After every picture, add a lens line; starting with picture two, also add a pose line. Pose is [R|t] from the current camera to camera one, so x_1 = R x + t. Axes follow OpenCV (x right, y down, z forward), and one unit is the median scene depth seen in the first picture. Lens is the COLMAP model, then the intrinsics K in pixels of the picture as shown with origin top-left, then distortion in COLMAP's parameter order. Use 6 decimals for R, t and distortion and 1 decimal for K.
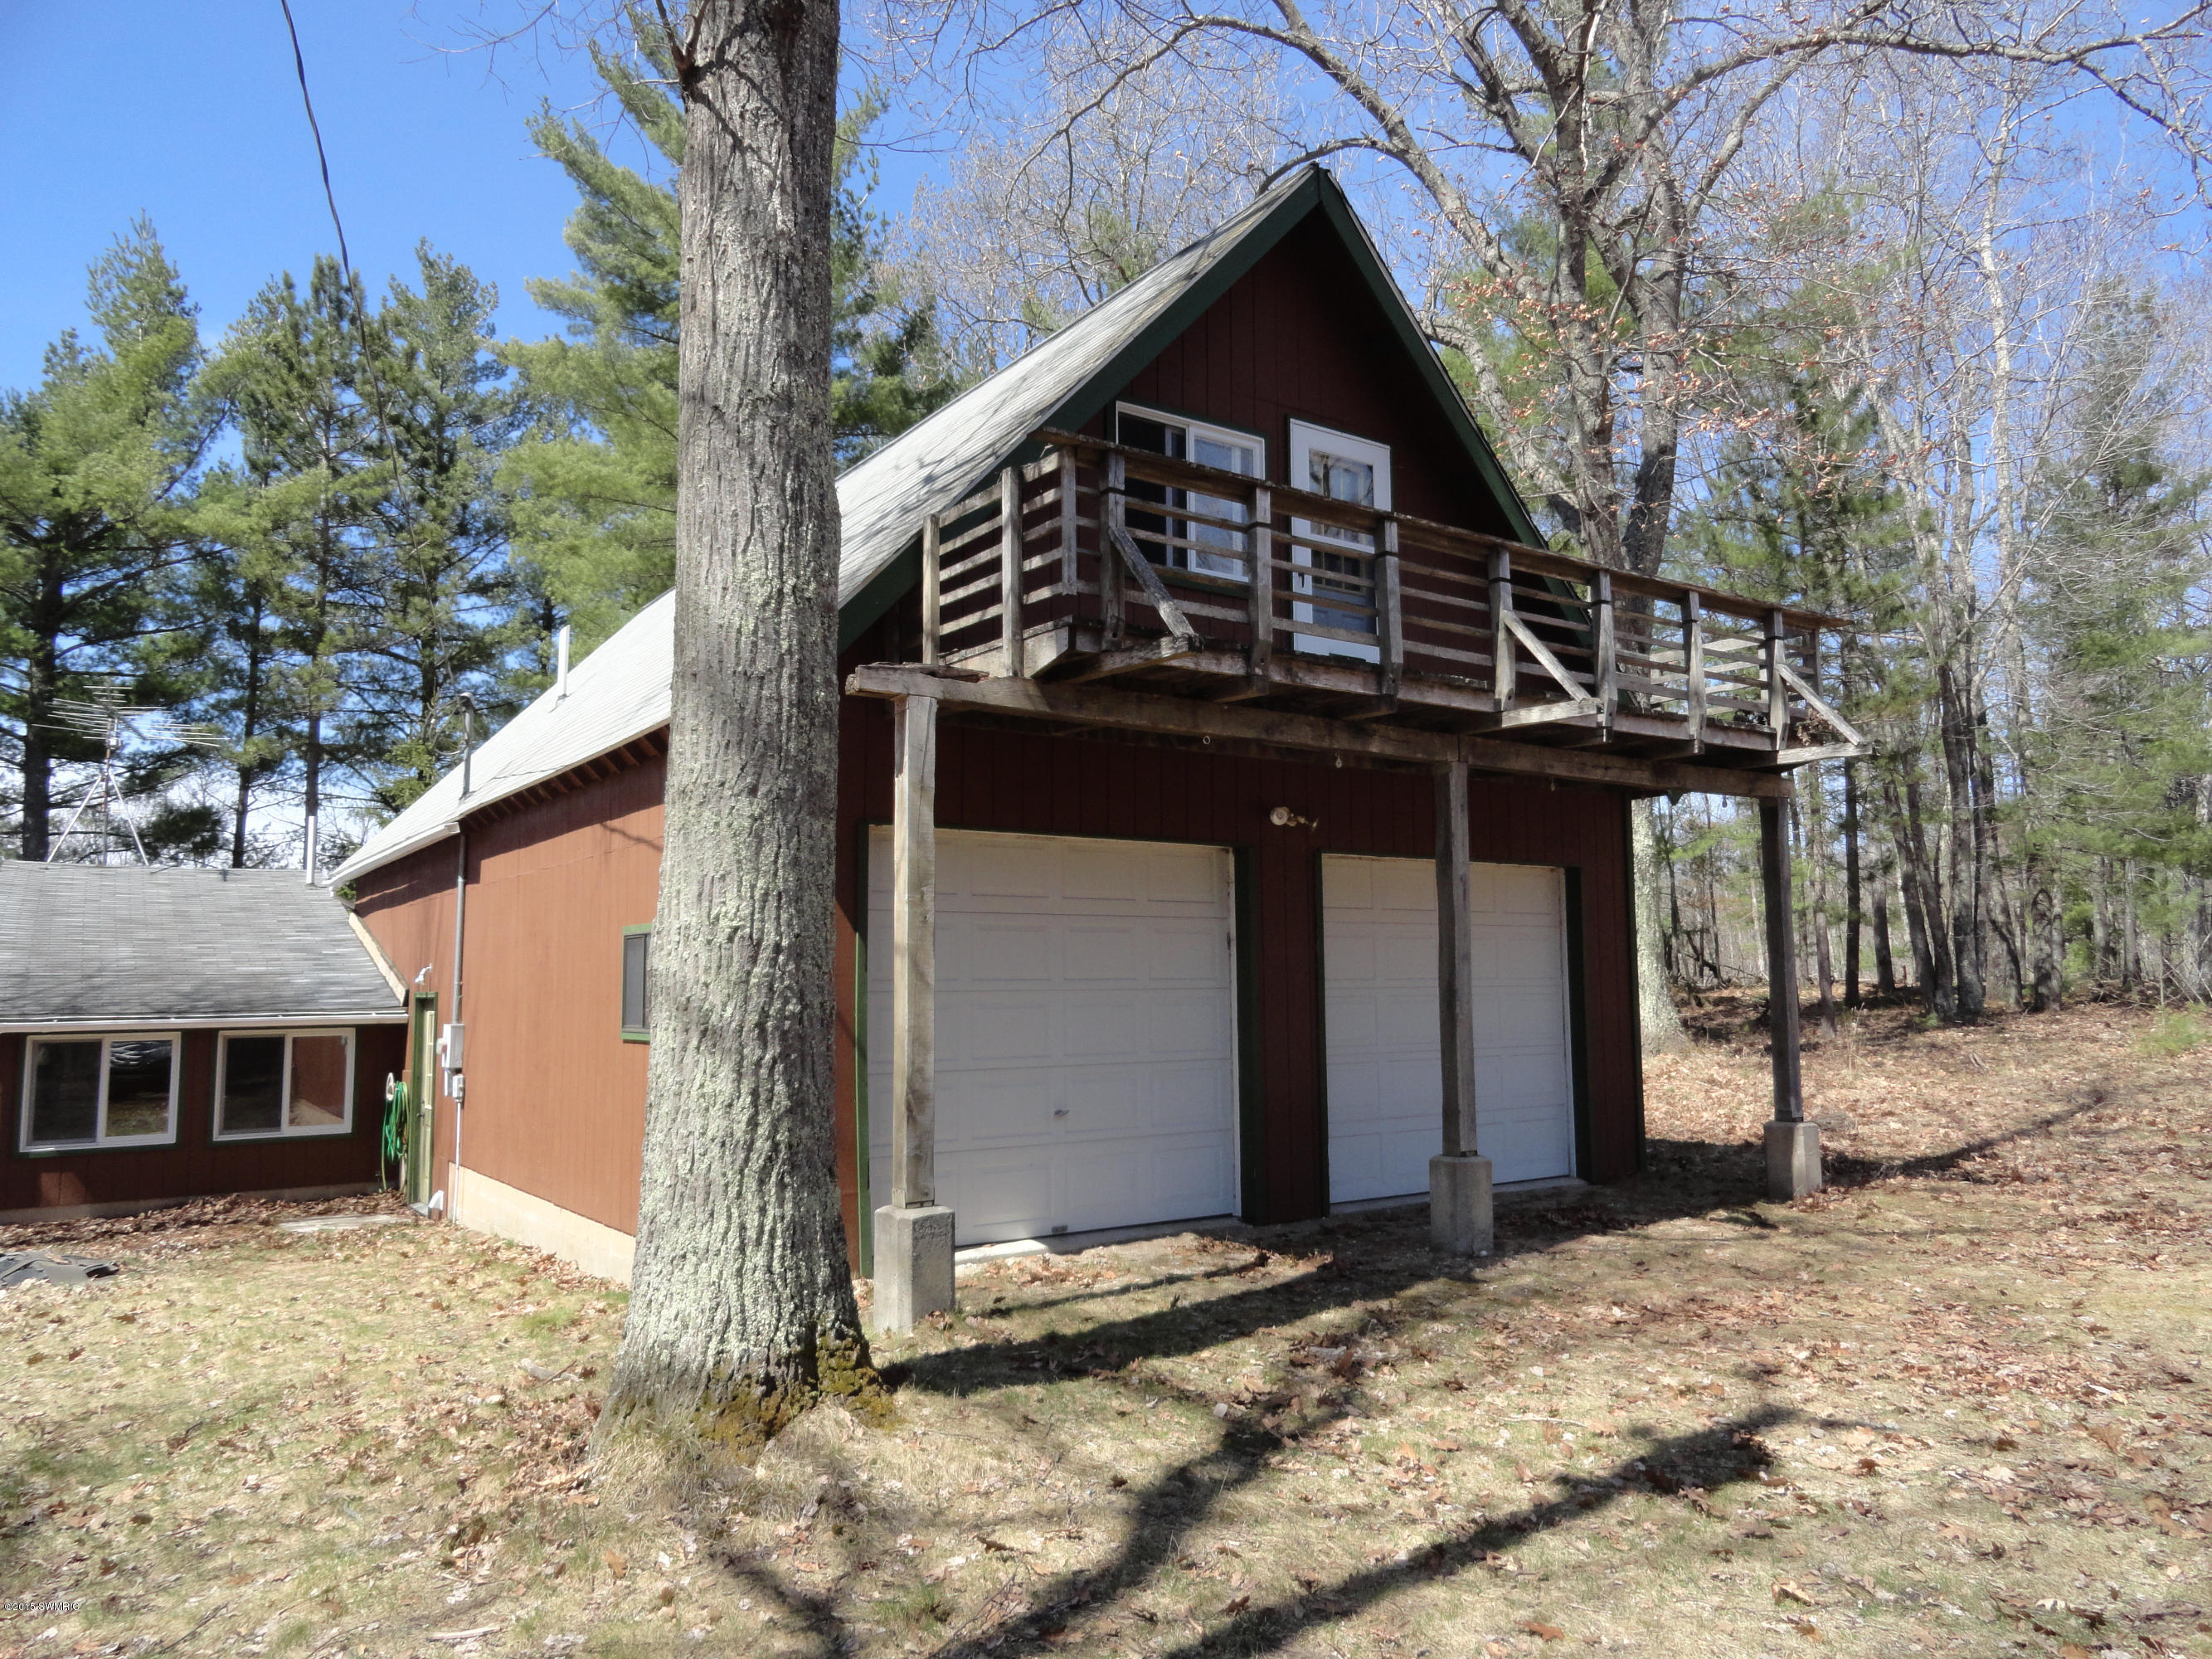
lens RADIAL K [[1550.3, 0, 1106.0], [0, 1550.3, 829.5], [0, 0, 1]] dist [0.003207, -0.000243]
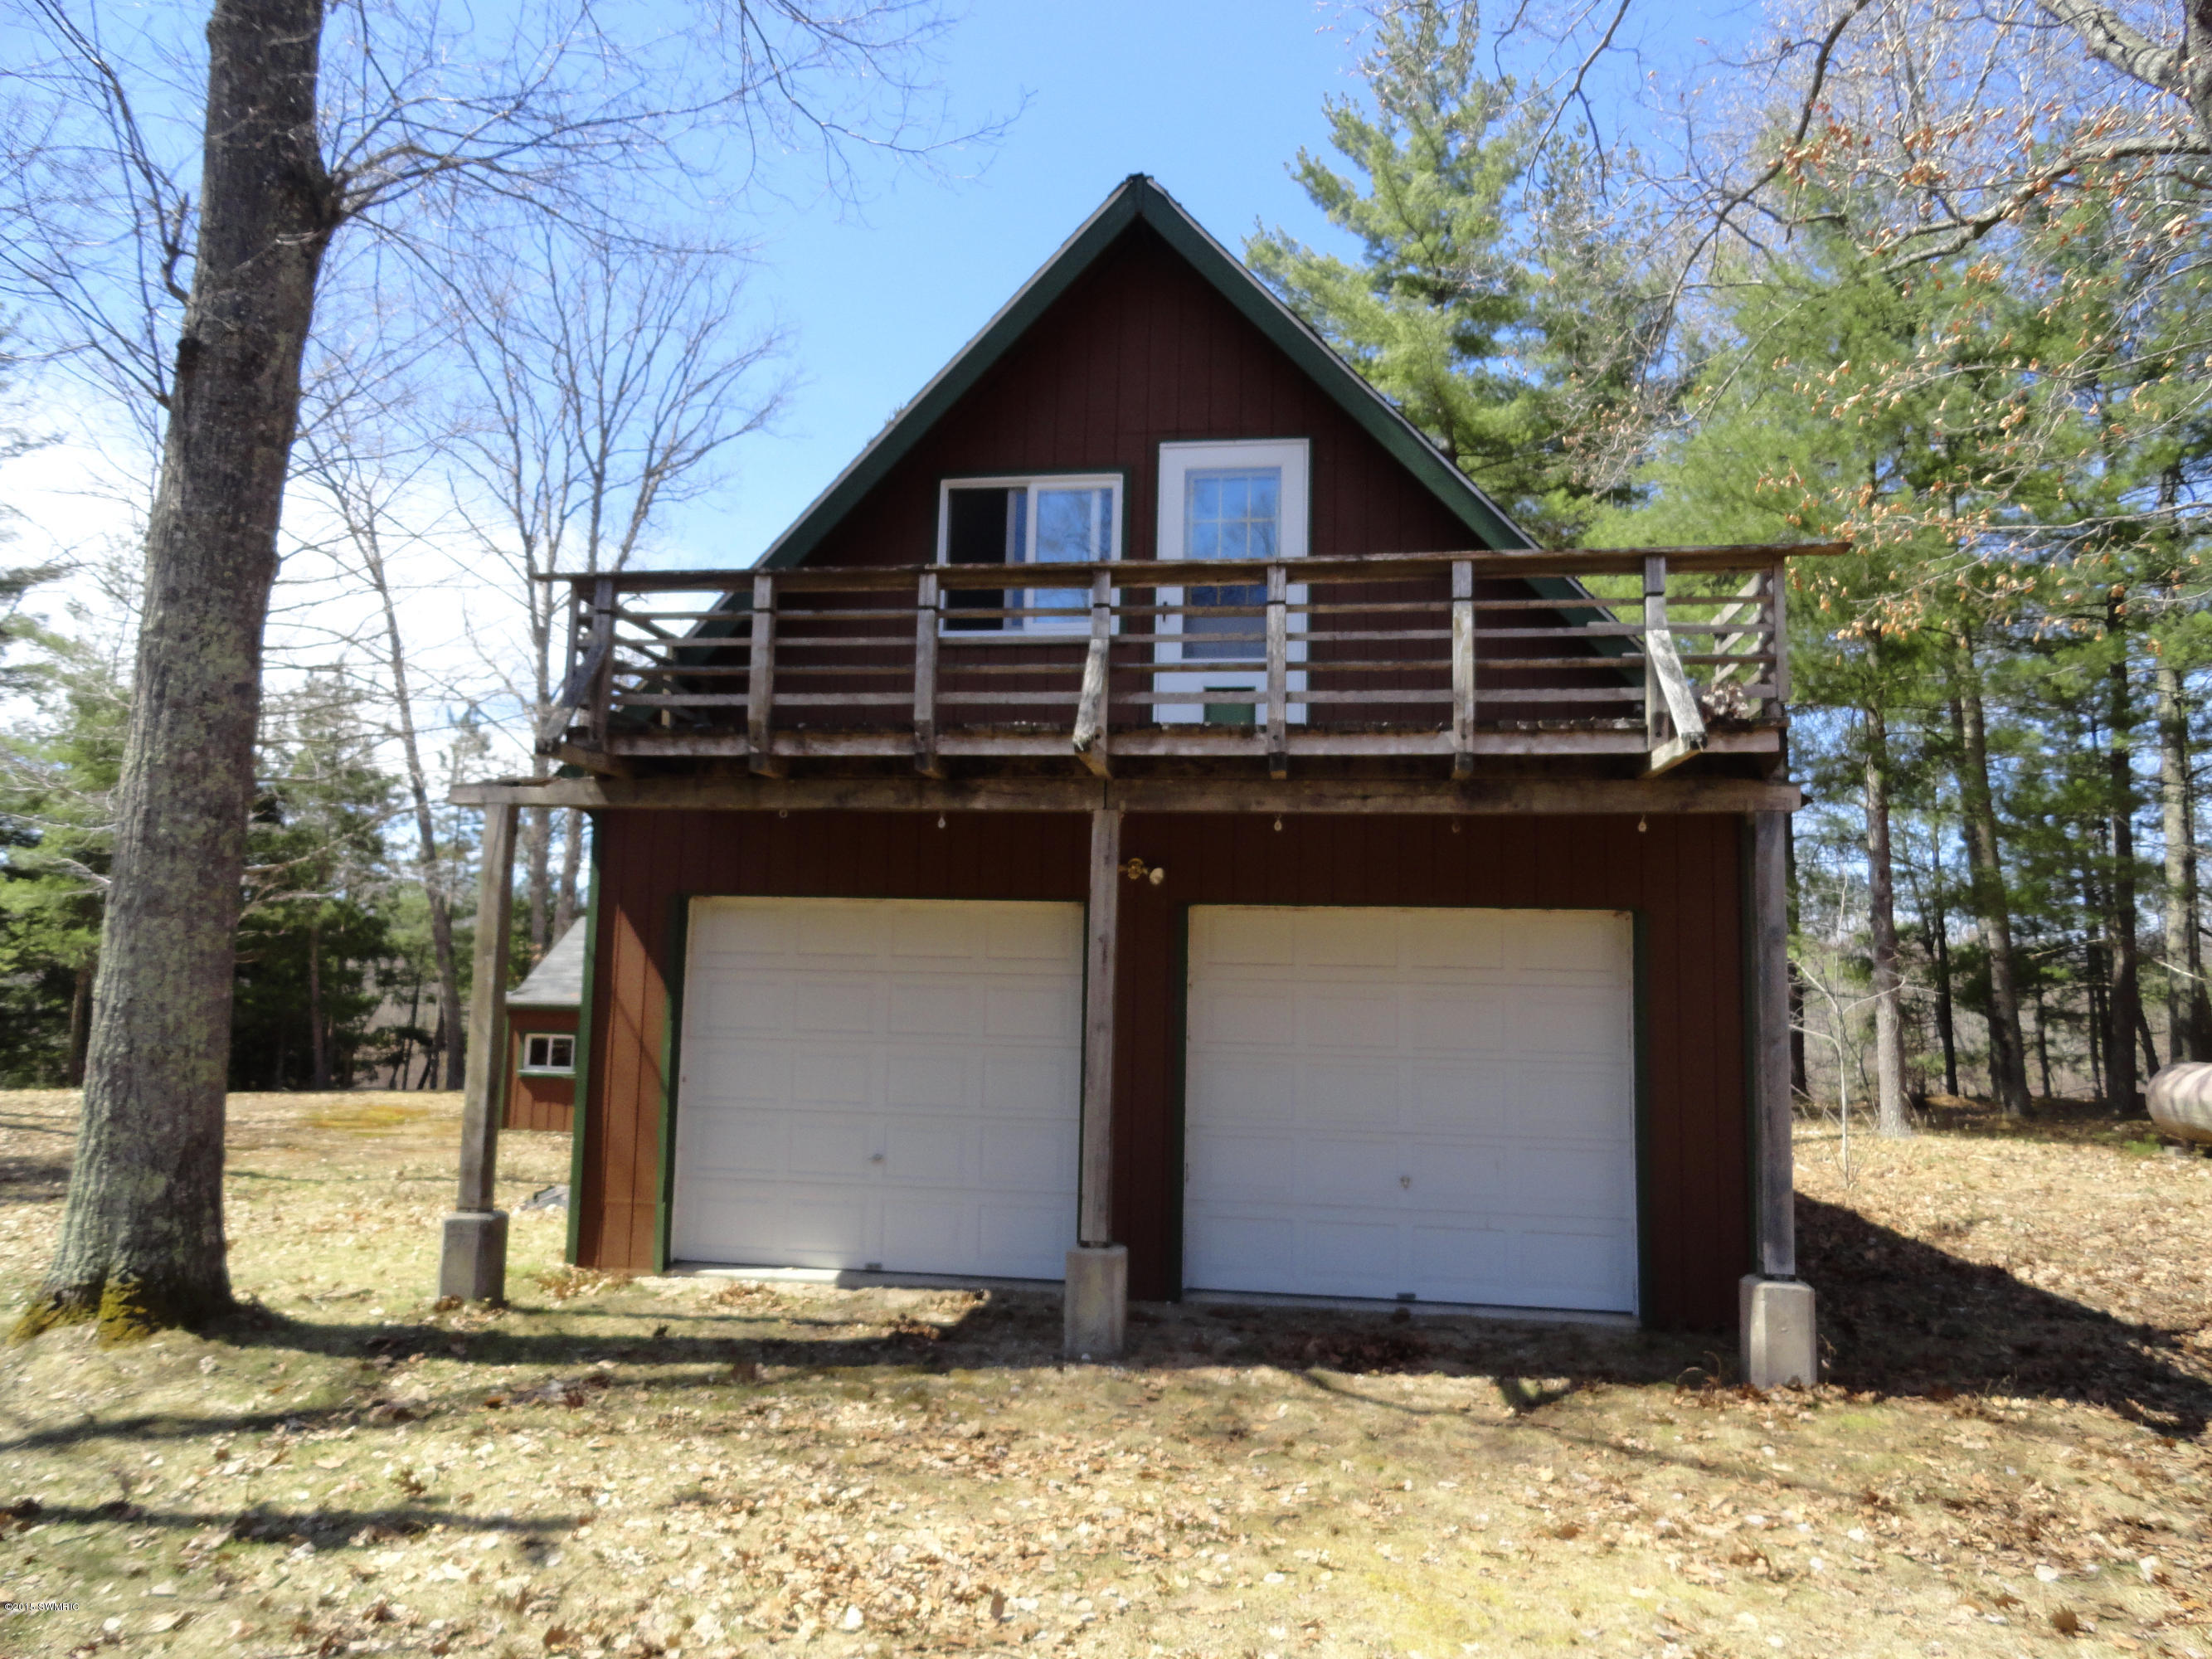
lens RADIAL K [[1539.3, 0, 1106.0], [0, 1539.3, 829.5], [0, 0, 1]] dist [-0.007980, -0.003666]
pose [[0.710496, -0.052079, -0.701771, 0.862745], [0.042859, 0.998609, -0.030715, -0.004541], [0.702395, -0.008254, 0.711740, 0.364726]]
